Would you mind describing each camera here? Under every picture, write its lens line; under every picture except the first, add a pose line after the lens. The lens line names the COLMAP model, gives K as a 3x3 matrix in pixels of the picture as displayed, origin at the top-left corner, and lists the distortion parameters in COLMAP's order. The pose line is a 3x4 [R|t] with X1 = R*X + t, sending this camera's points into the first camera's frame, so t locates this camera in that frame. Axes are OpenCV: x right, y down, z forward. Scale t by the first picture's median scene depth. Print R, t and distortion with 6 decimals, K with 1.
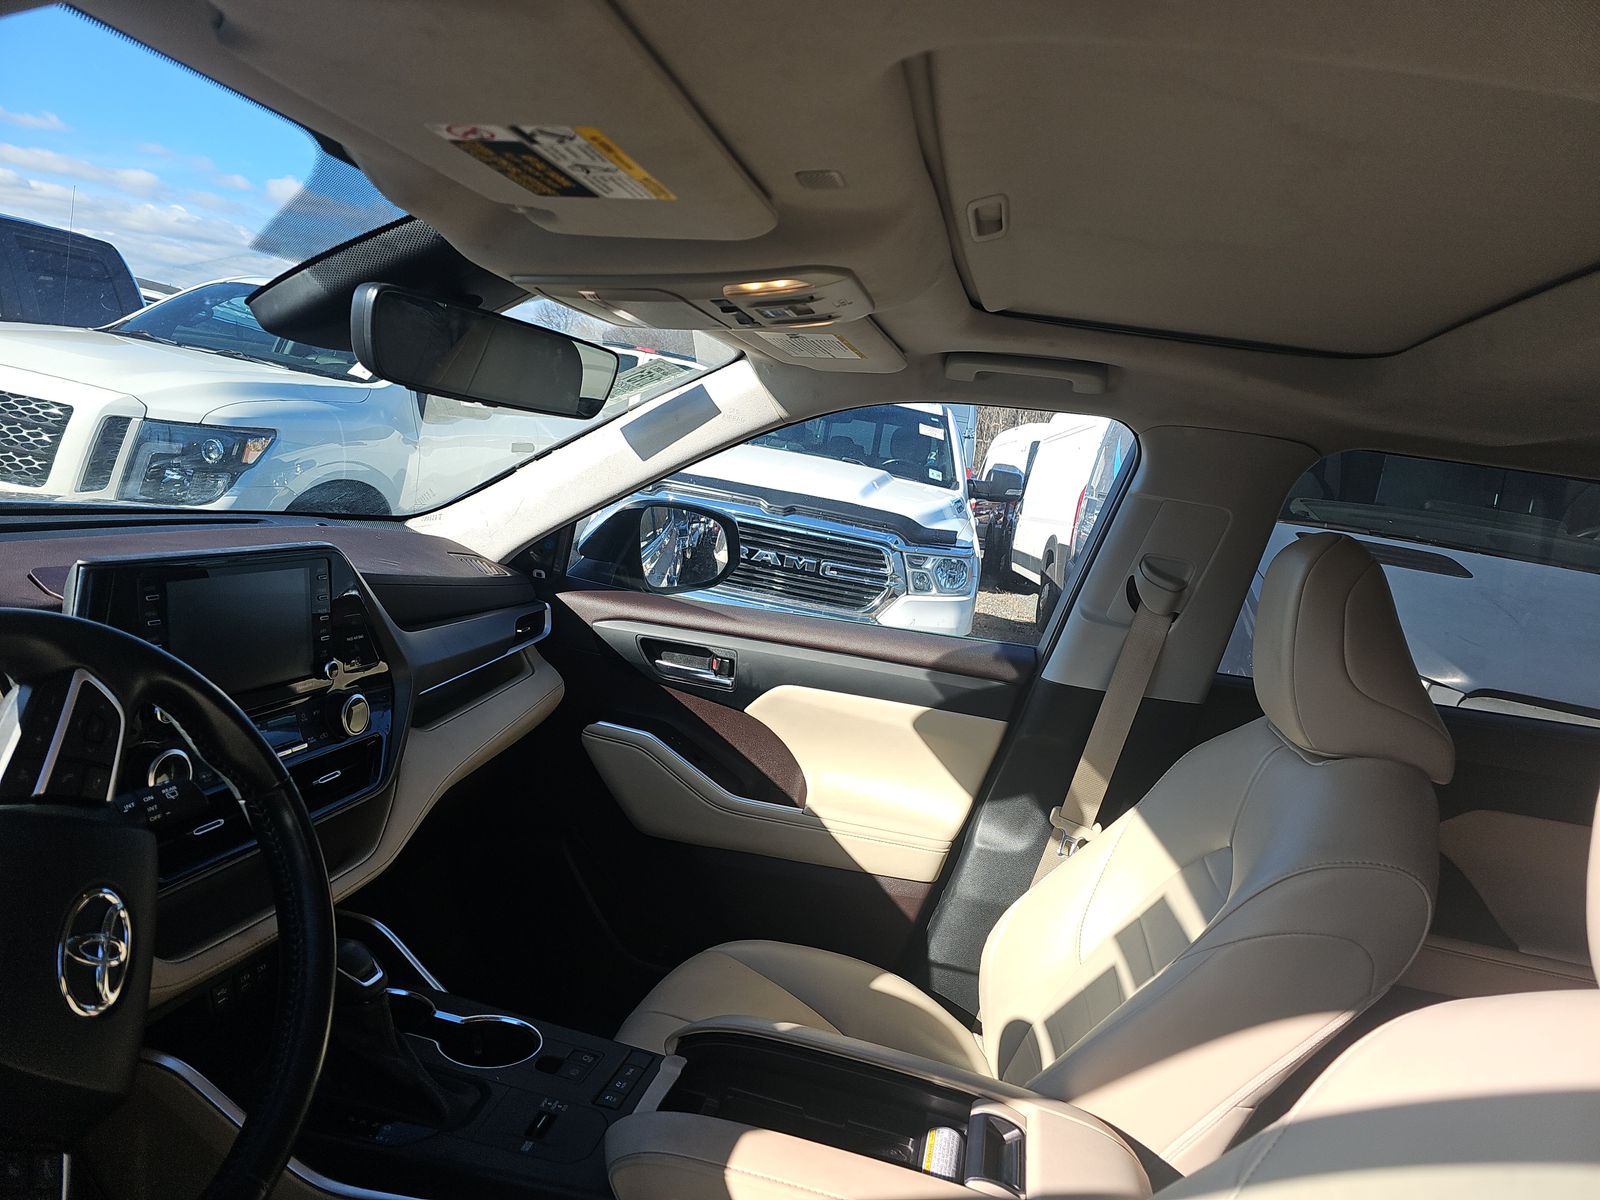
lens RADIAL K [[1024.1, 0, 797.0], [0, 1024.1, 589.1], [0, 0, 1]] dist [0.053993, -0.063222]
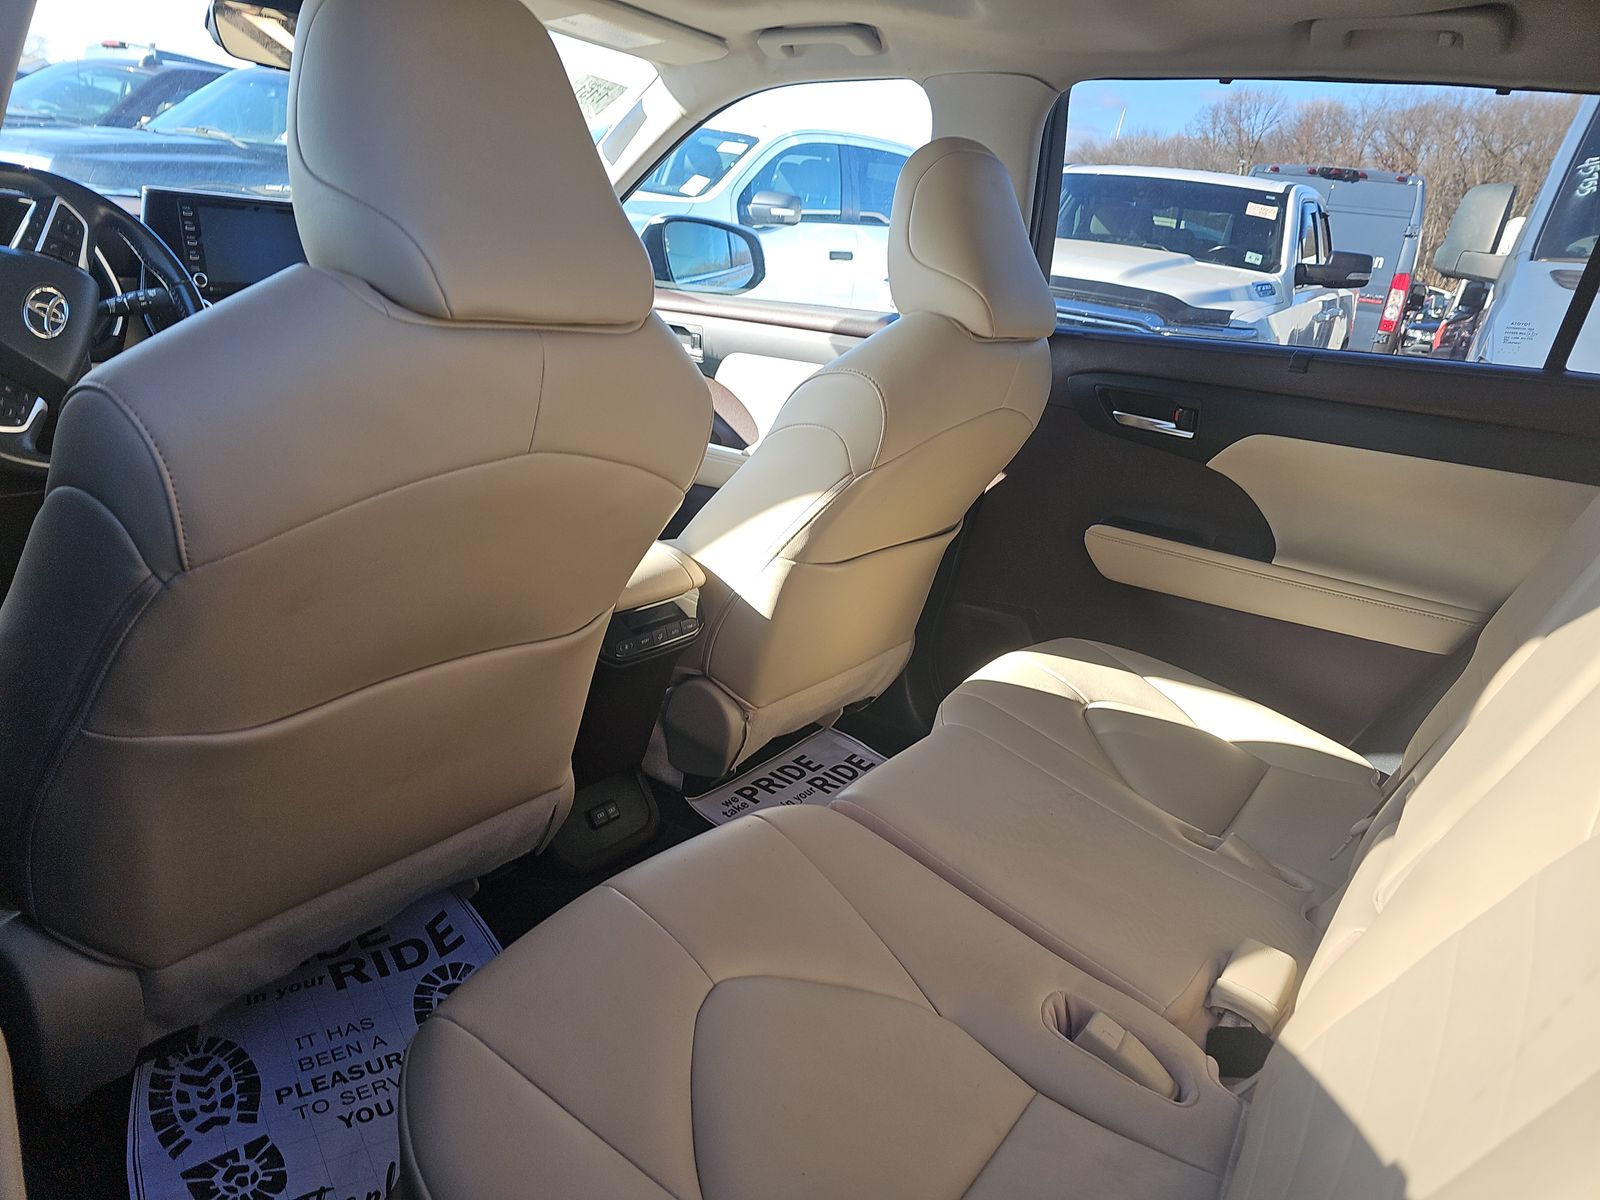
lens RADIAL K [[1024.1, 0, 797.0], [0, 1024.1, 589.1], [0, 0, 1]] dist [0.053993, -0.063222]
pose [[0.915779, 0.071422, -0.395281, 0.611494], [-0.013108, 0.988855, 0.148305, 0.202259], [0.401468, -0.130633, 0.906509, -0.161528]]
